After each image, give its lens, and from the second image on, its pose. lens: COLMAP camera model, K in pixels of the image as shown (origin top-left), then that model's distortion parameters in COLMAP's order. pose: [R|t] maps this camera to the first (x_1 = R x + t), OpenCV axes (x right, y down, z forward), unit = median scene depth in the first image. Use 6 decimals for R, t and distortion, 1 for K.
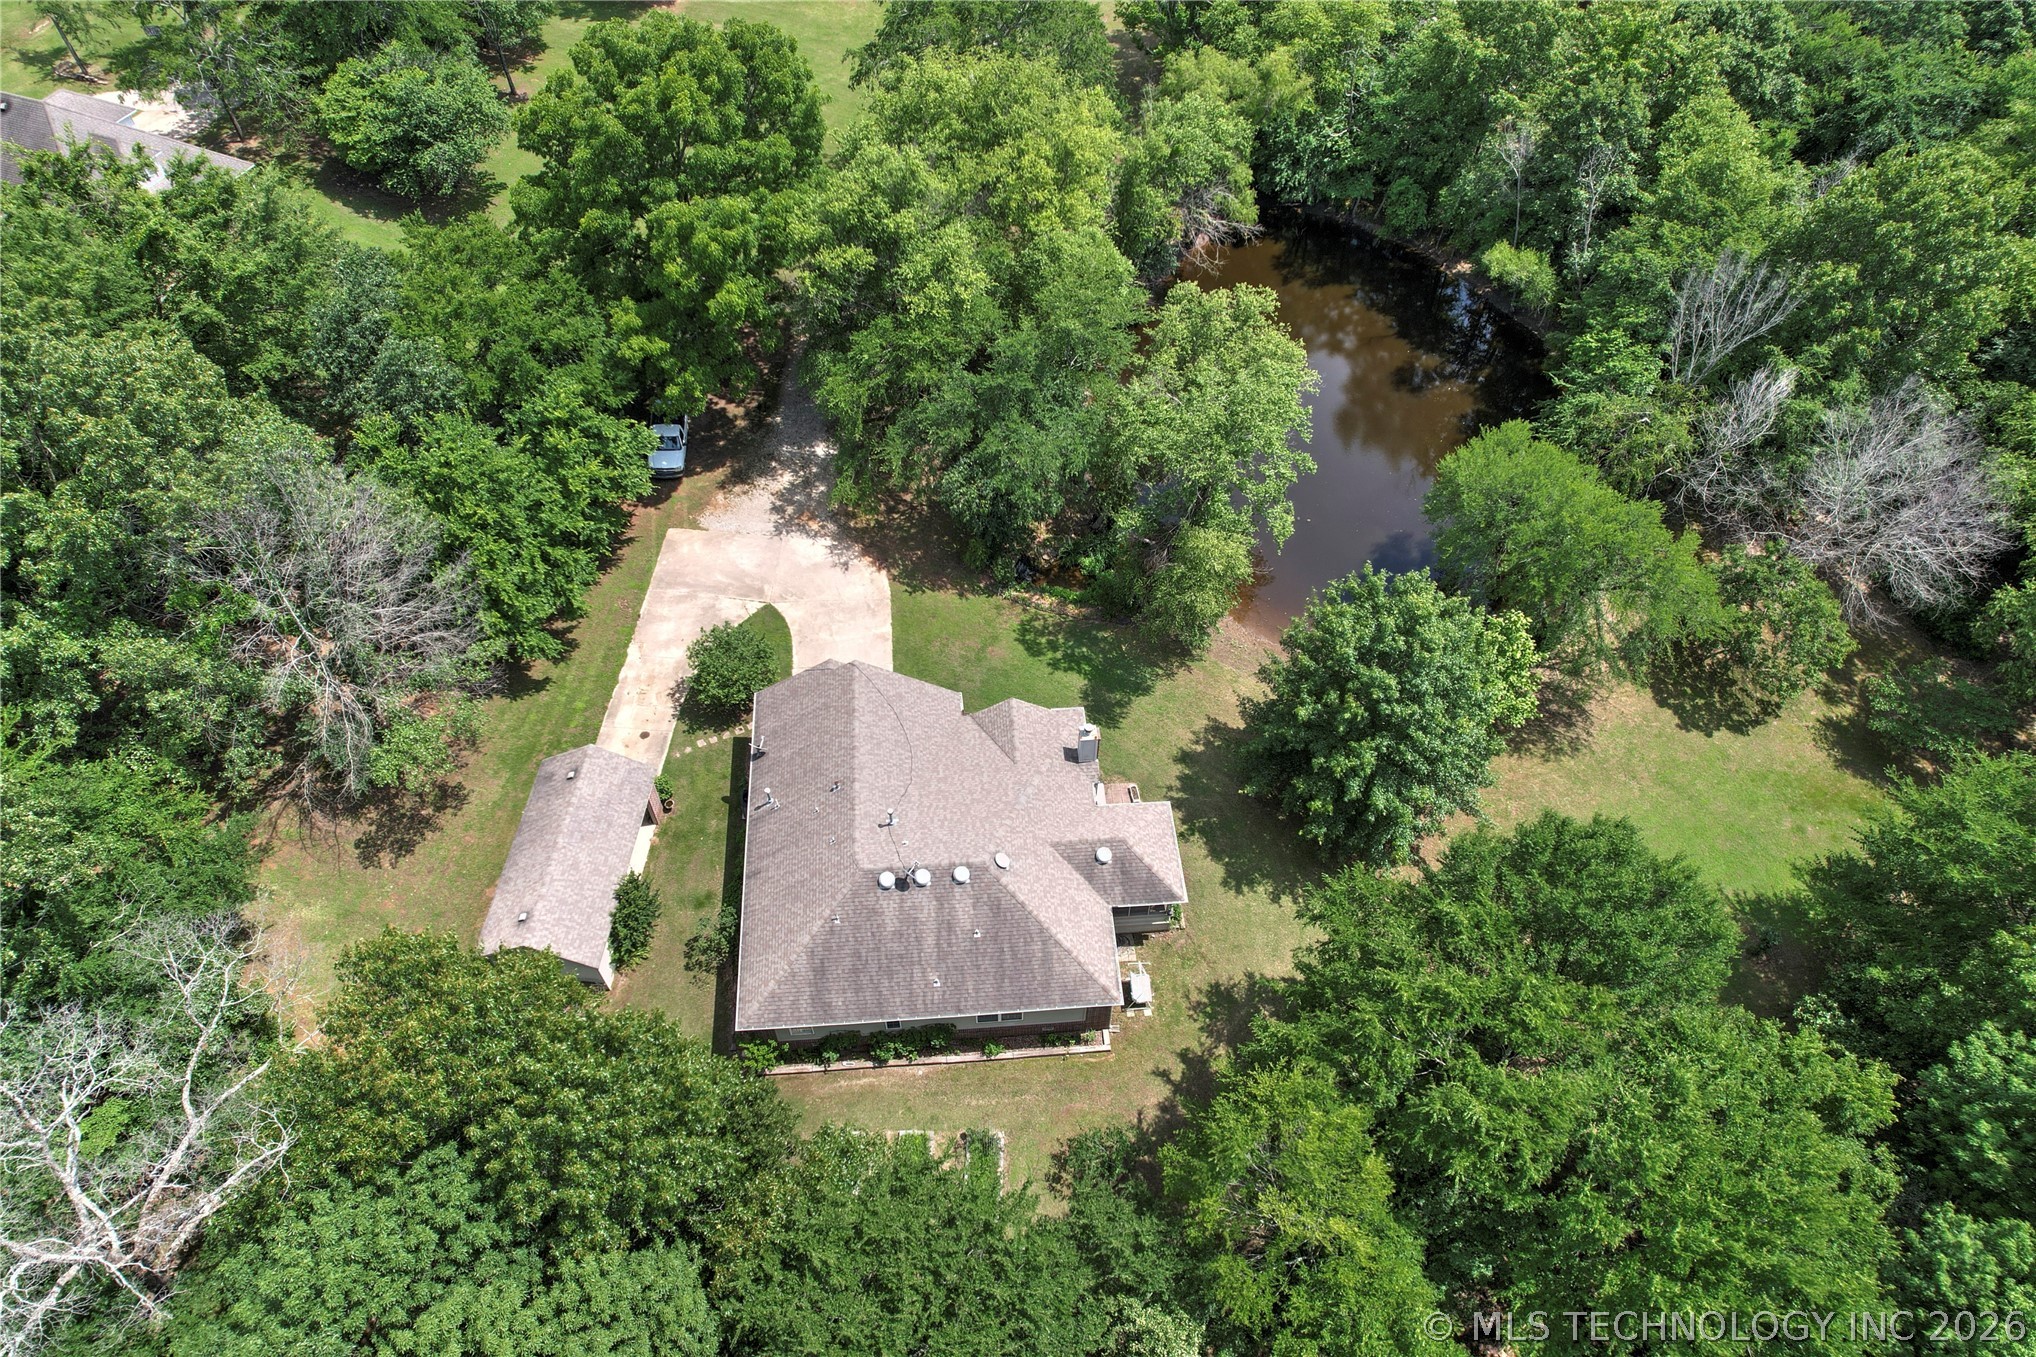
lens RADIAL K [[1273.5, 0, 1030.6], [0, 1273.5, 661.9], [0, 0, 1]] dist [-0.030303, 0.015204]
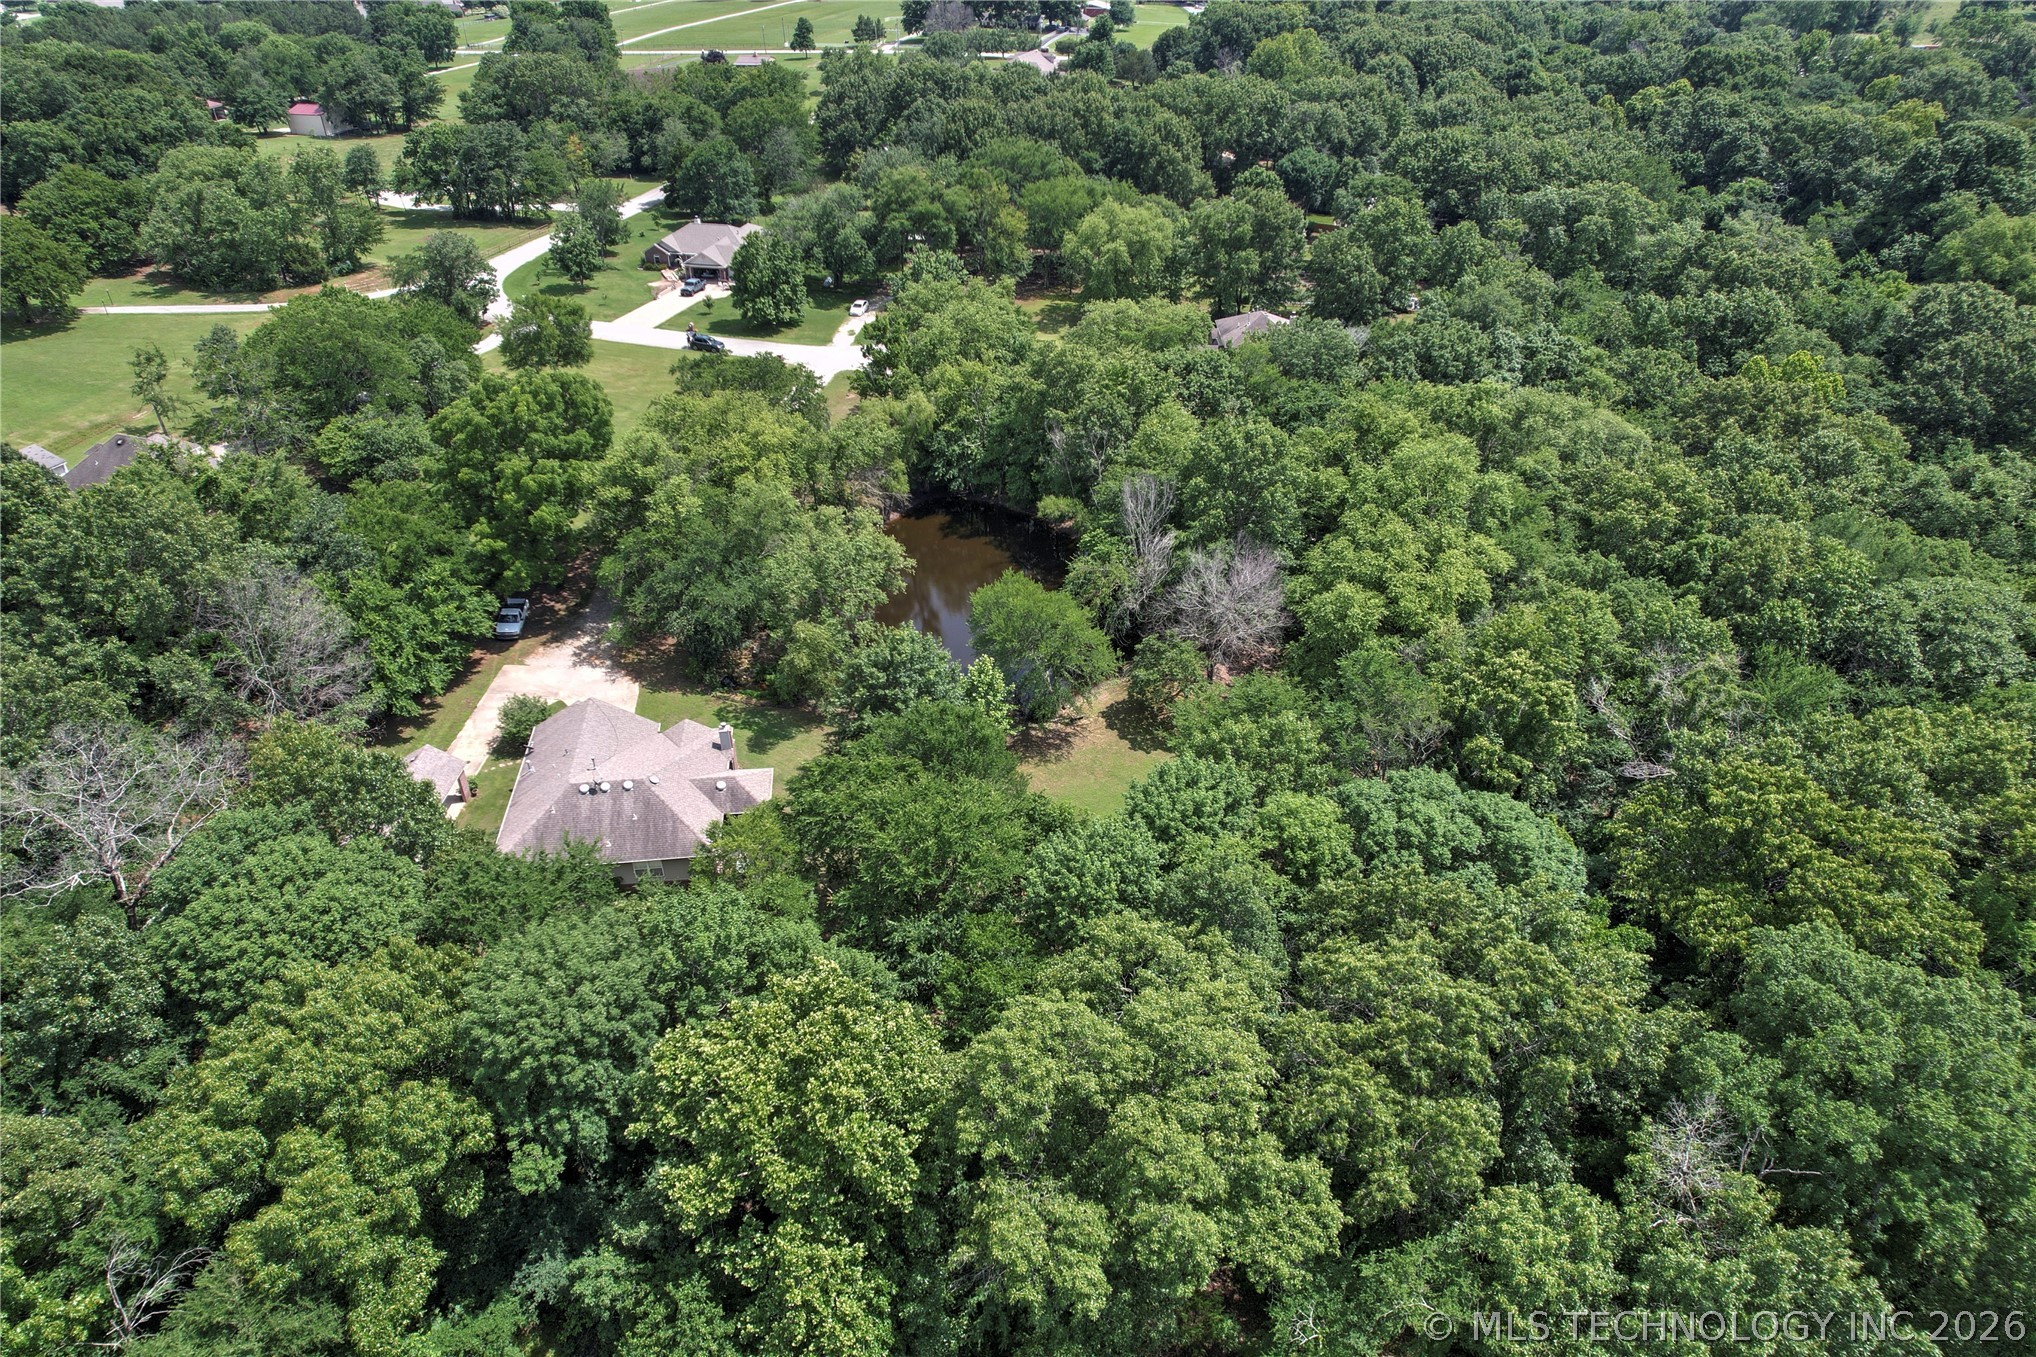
lens RADIAL K [[1273.5, 0, 1012.4], [0, 1273.5, 688.4], [0, 0, 1]] dist [-0.030303, 0.015204]
pose [[0.999412, -0.031213, 0.014200, 0.349941], [0.034027, 0.954047, -0.297717, 0.448935], [-0.004255, 0.298025, 0.954548, -0.538194]]
